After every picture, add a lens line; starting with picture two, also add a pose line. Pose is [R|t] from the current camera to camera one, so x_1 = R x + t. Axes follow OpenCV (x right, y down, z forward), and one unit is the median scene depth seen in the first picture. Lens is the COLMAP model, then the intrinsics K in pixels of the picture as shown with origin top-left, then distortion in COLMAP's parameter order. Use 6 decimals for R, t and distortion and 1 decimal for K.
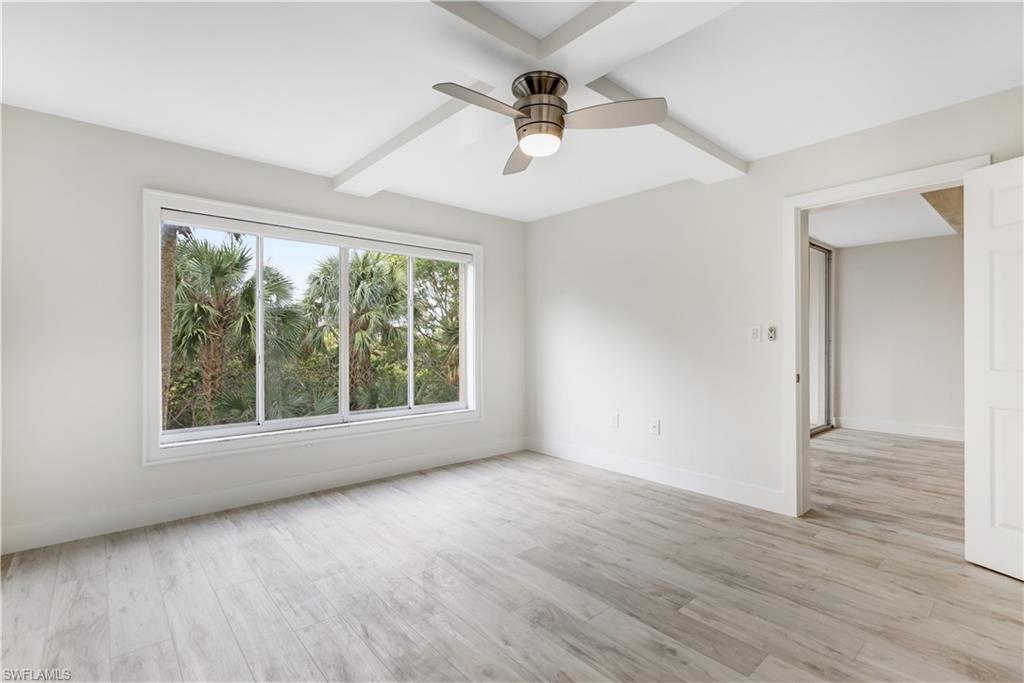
lens RADIAL K [[474.6, 0, 510.9], [0, 474.6, 341.4], [0, 0, 1]] dist [0.008678, -0.000509]
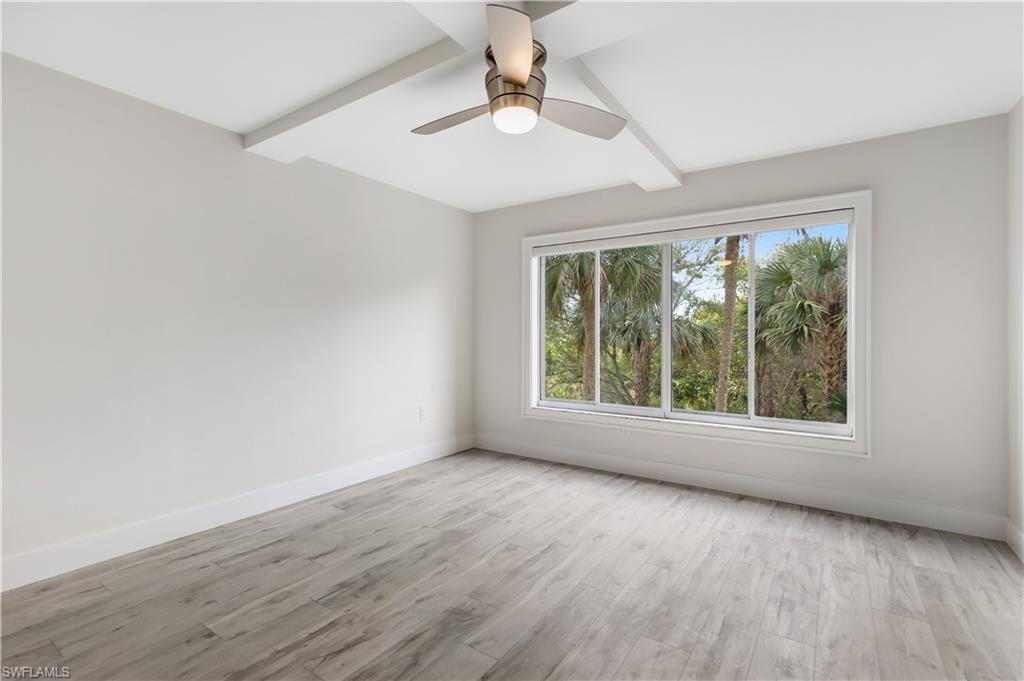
lens RADIAL K [[474.6, 0, 510.1], [0, 474.6, 338.9], [0, 0, 1]] dist [0.008678, -0.000509]
pose [[0.245599, 0.003524, -0.969365, 0.649995], [-0.002267, 0.999993, 0.003061, 0.002276], [0.969369, 0.001446, 0.245606, 0.528775]]
